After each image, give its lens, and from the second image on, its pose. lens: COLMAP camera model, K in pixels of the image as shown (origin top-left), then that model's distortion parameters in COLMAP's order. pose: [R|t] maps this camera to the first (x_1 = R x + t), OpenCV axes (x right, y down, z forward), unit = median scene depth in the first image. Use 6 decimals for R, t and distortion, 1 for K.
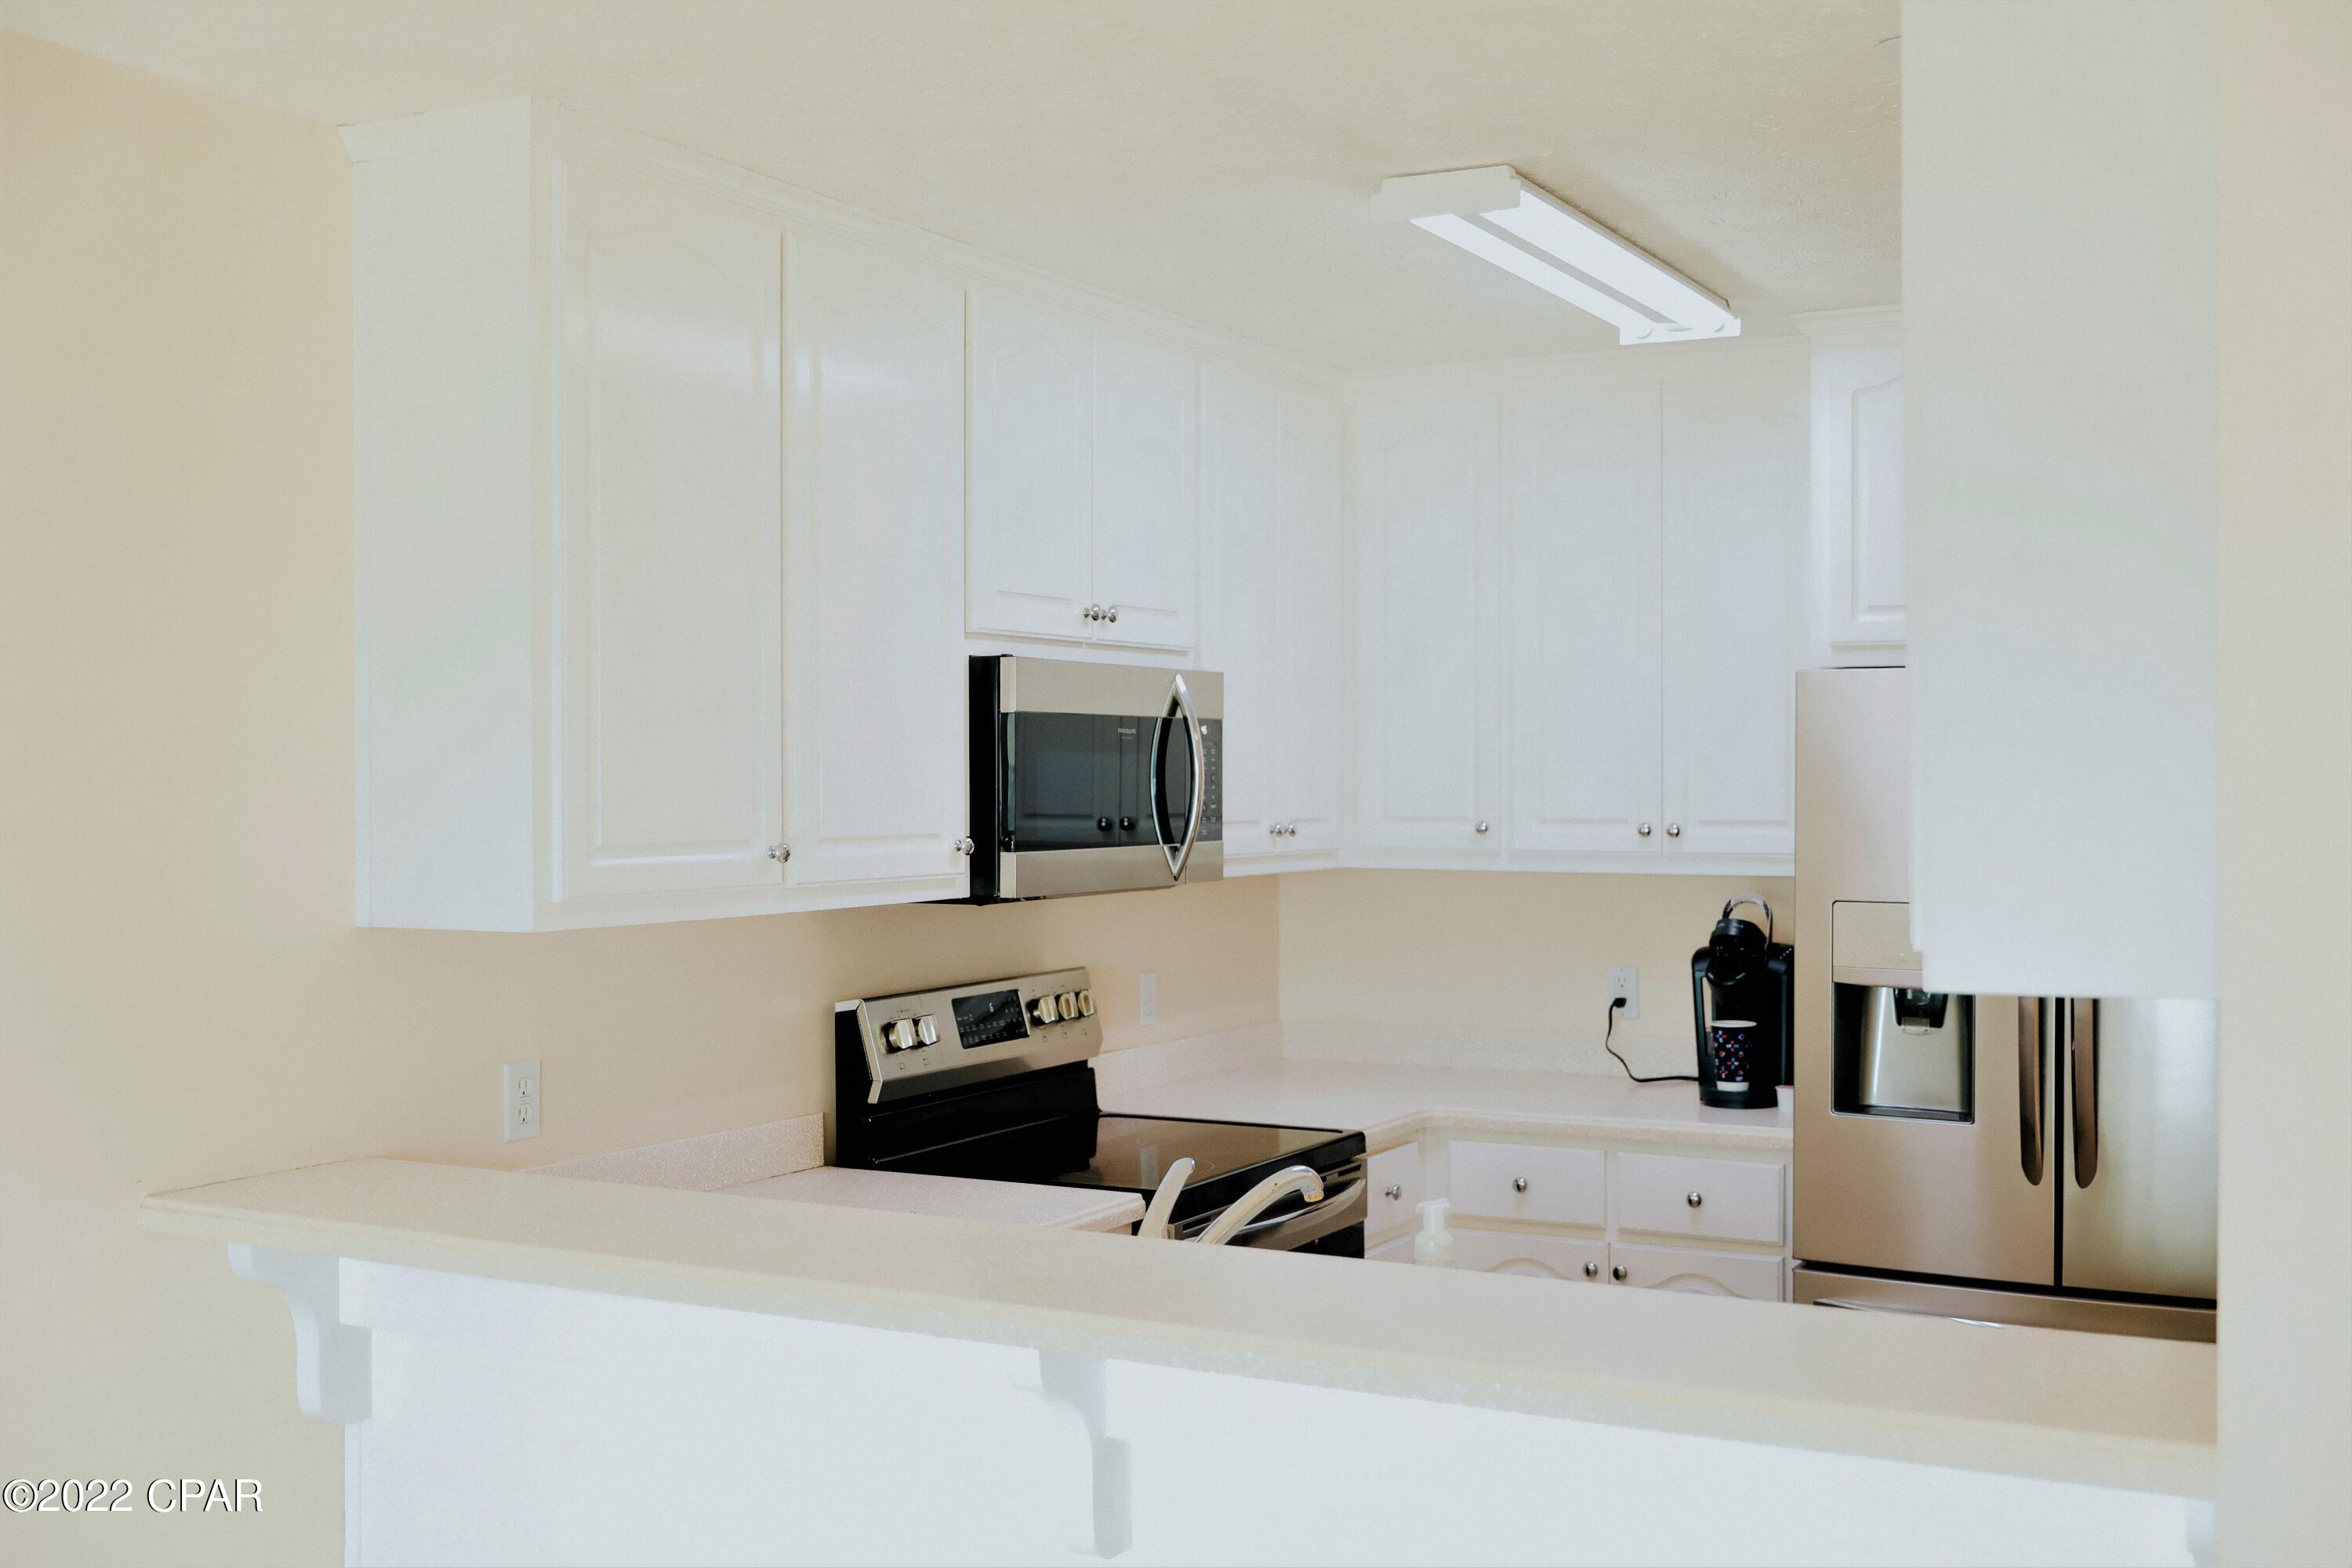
lens RADIAL K [[2558.8, 0, 1176.0], [0, 2558.8, 784.0], [0, 0, 1]] dist [0.002926, -0.007771]
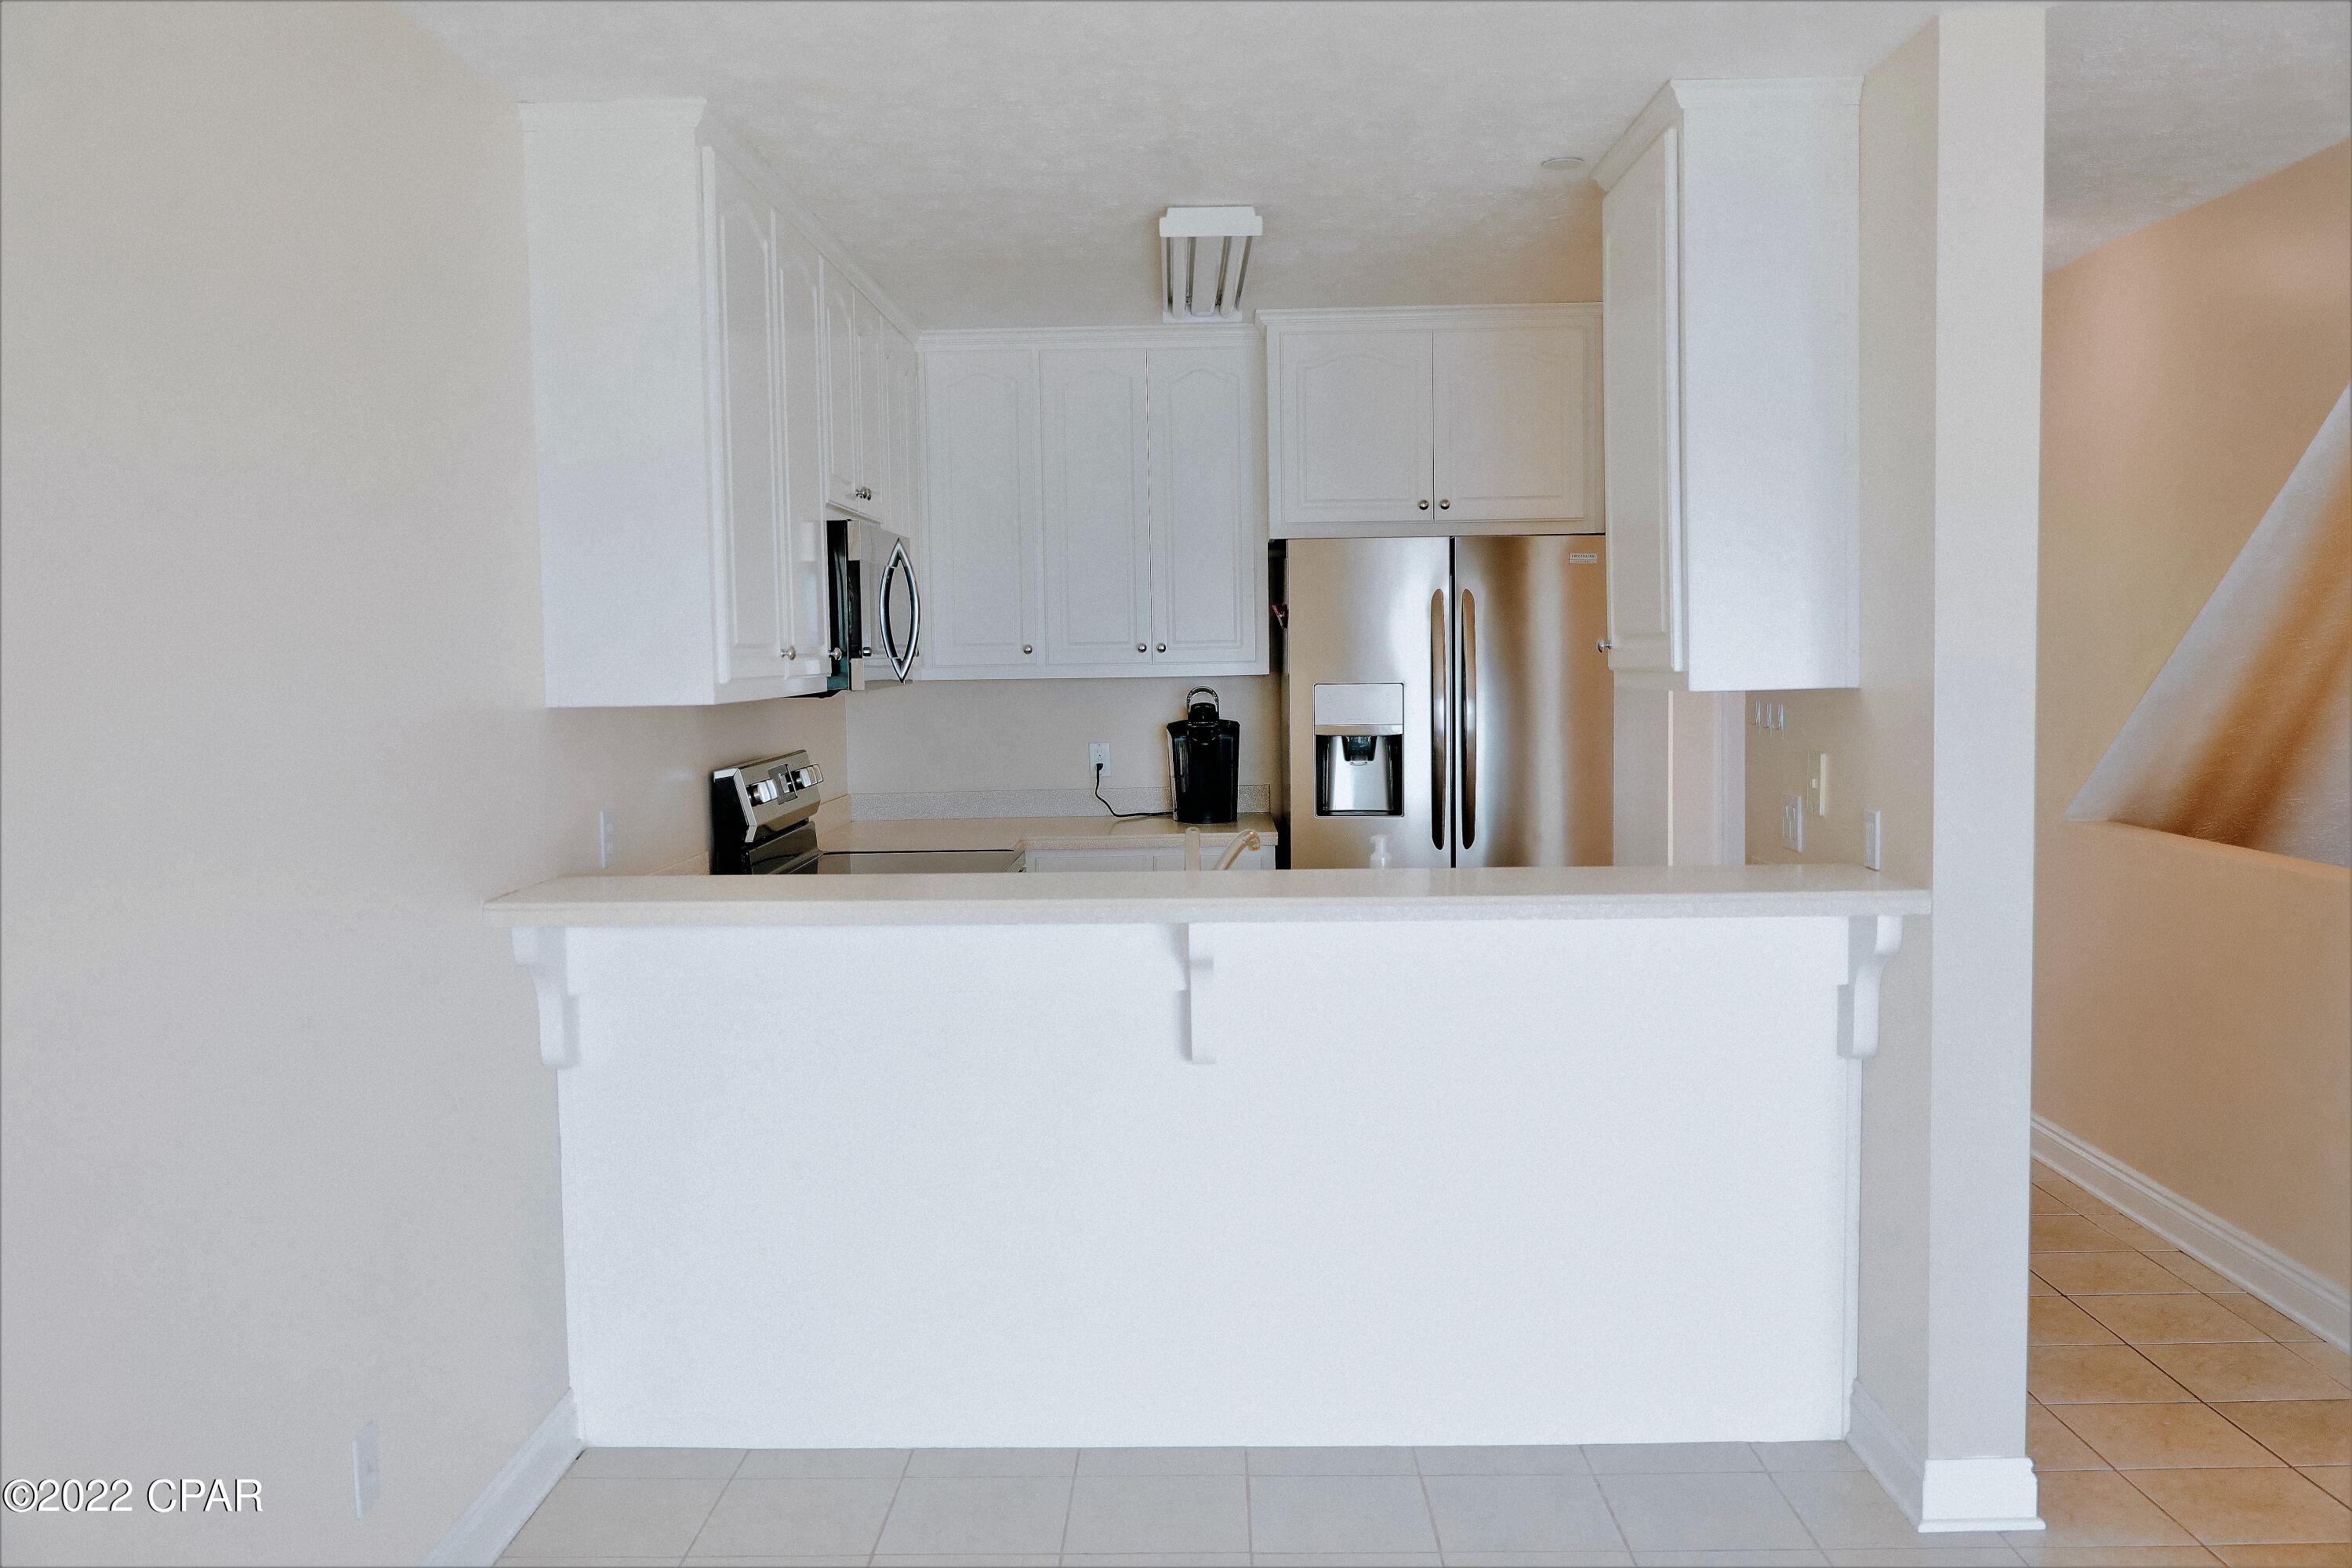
lens RADIAL K [[1988.3, 0, 1176.0], [0, 1988.3, 784.0], [0, 0, 1]] dist [0.003641, 0.001162]
pose [[0.889276, -0.046016, 0.455051, -0.388840], [0.018686, 0.997751, 0.064379, 0.026778], [-0.456990, -0.048748, 0.888135, -0.065366]]
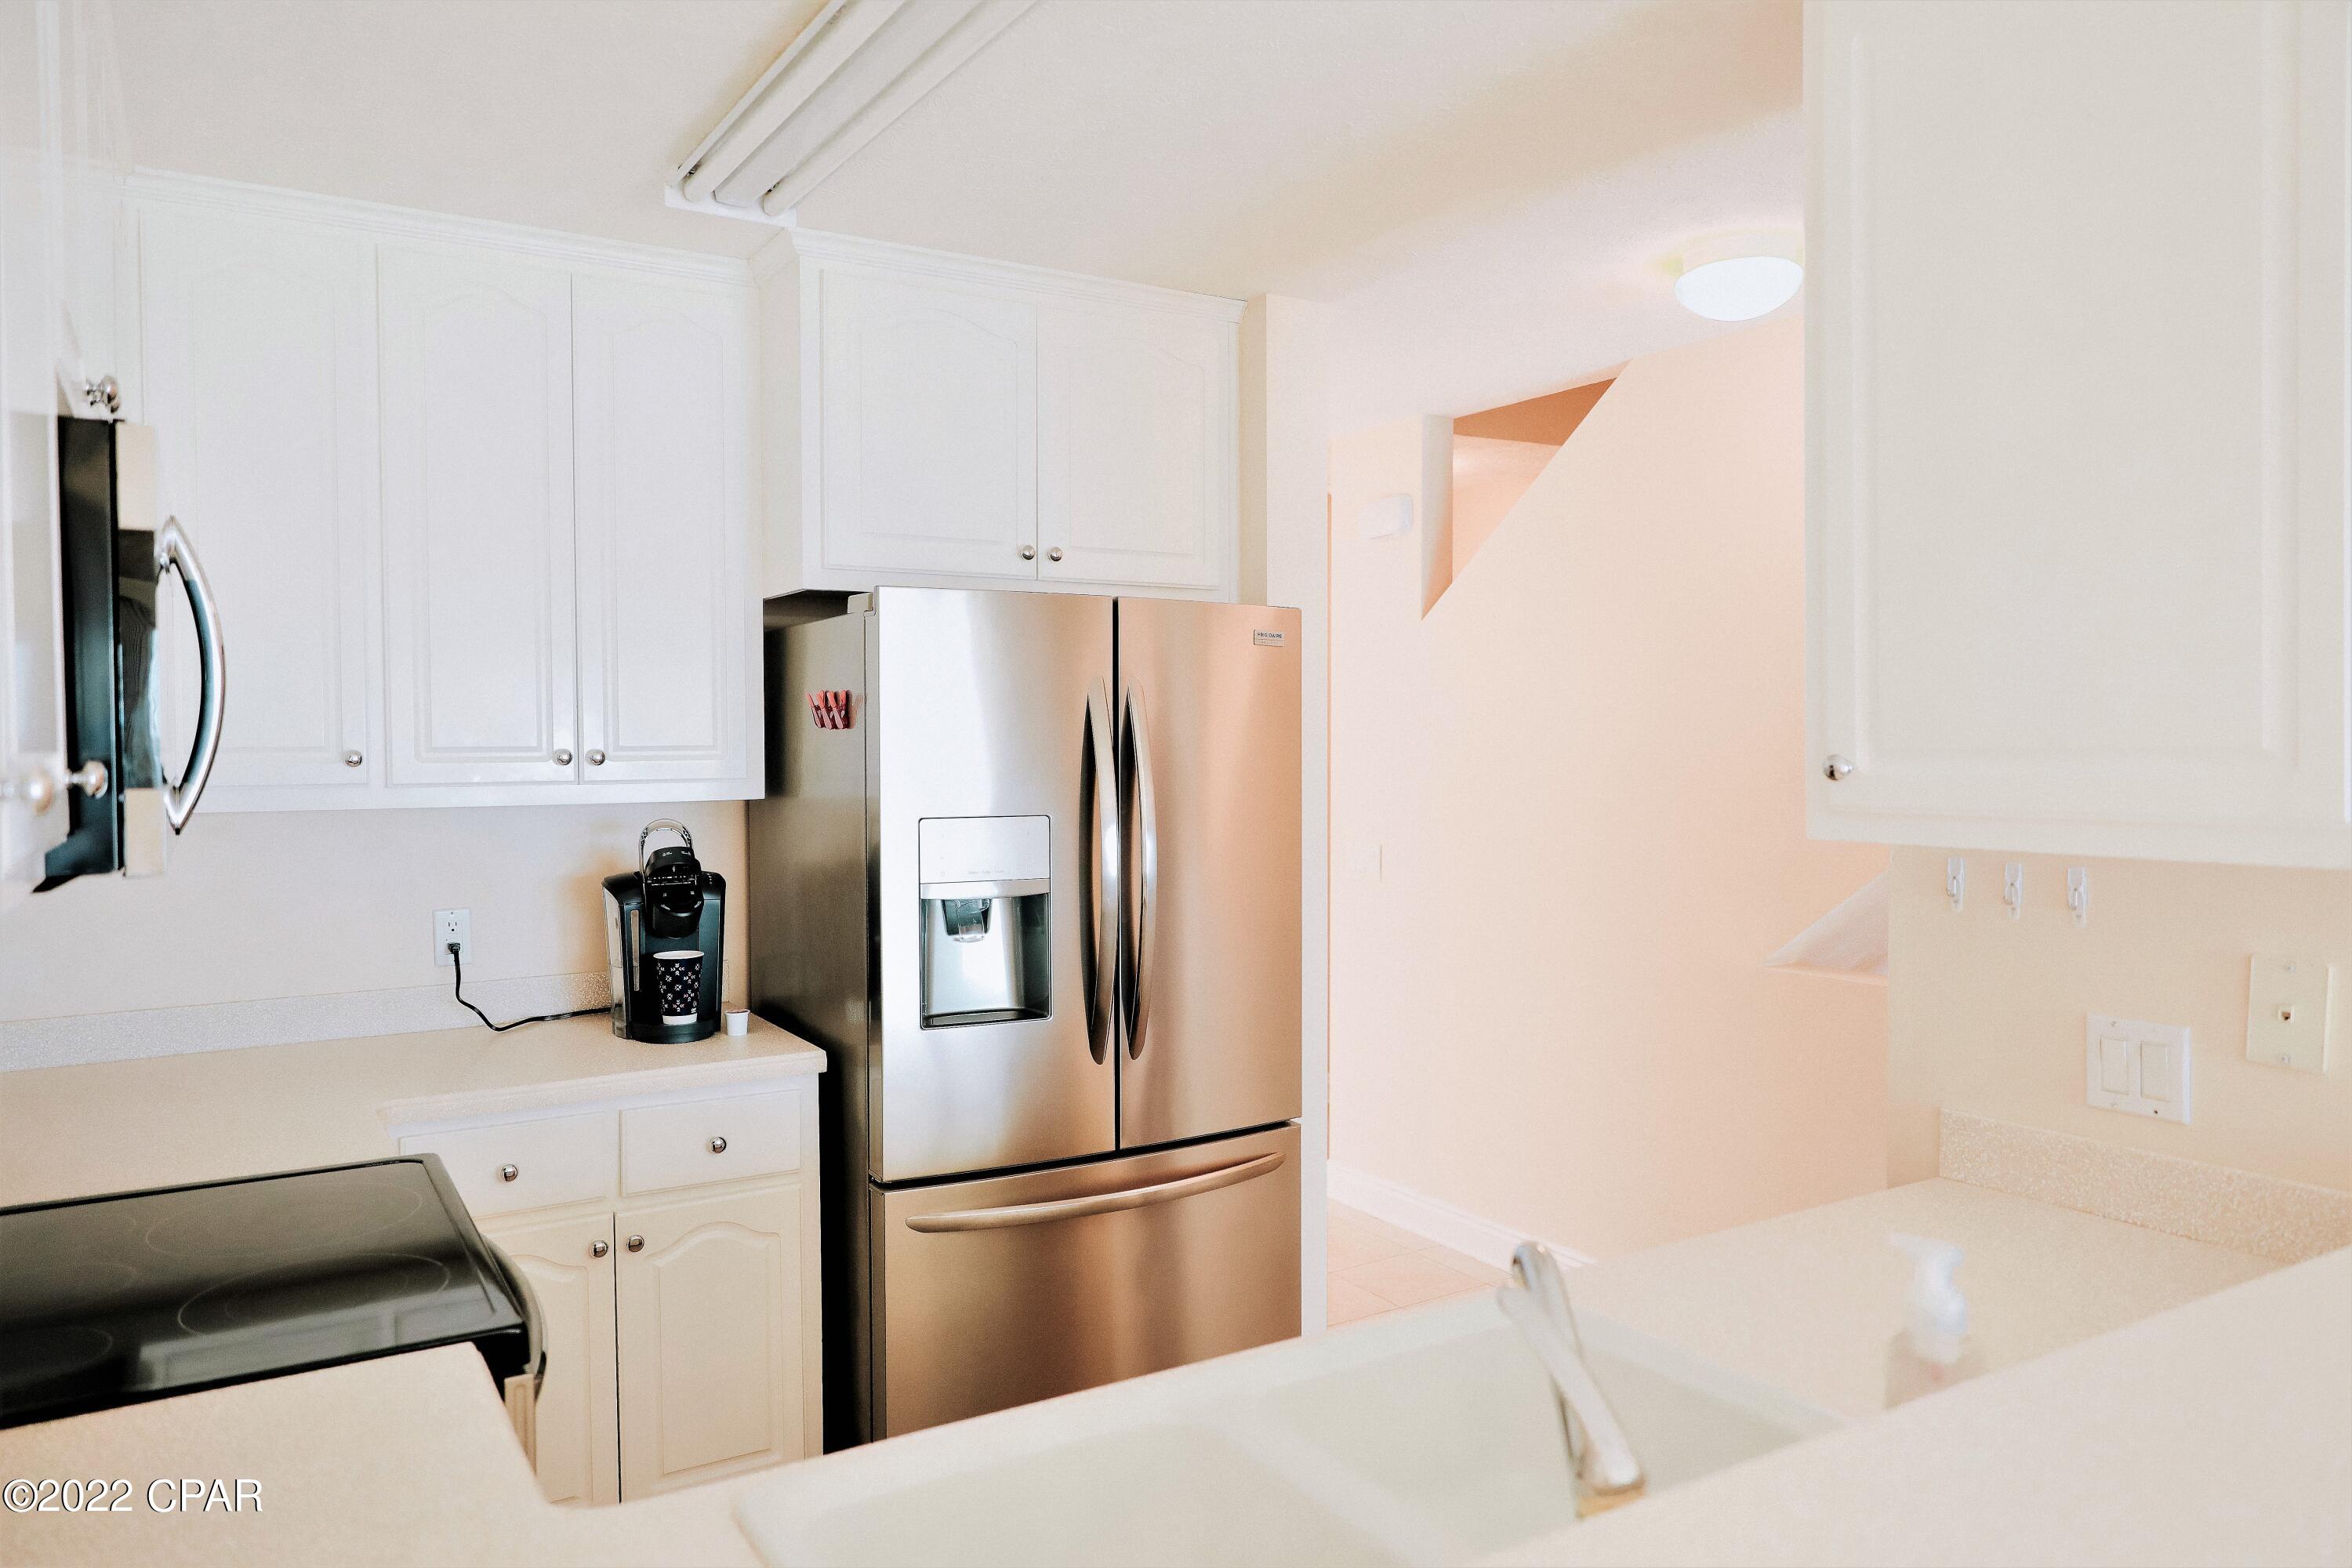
lens RADIAL K [[1590.3, 0, 1176.0], [0, 1590.3, 784.0], [0, 0, 1]] dist [0.006667, 0.001613]
pose [[0.503953, -0.026239, 0.863332, -0.230931], [0.009435, 0.999646, 0.024874, 0.017983], [-0.863679, -0.004389, 0.504022, 0.601434]]
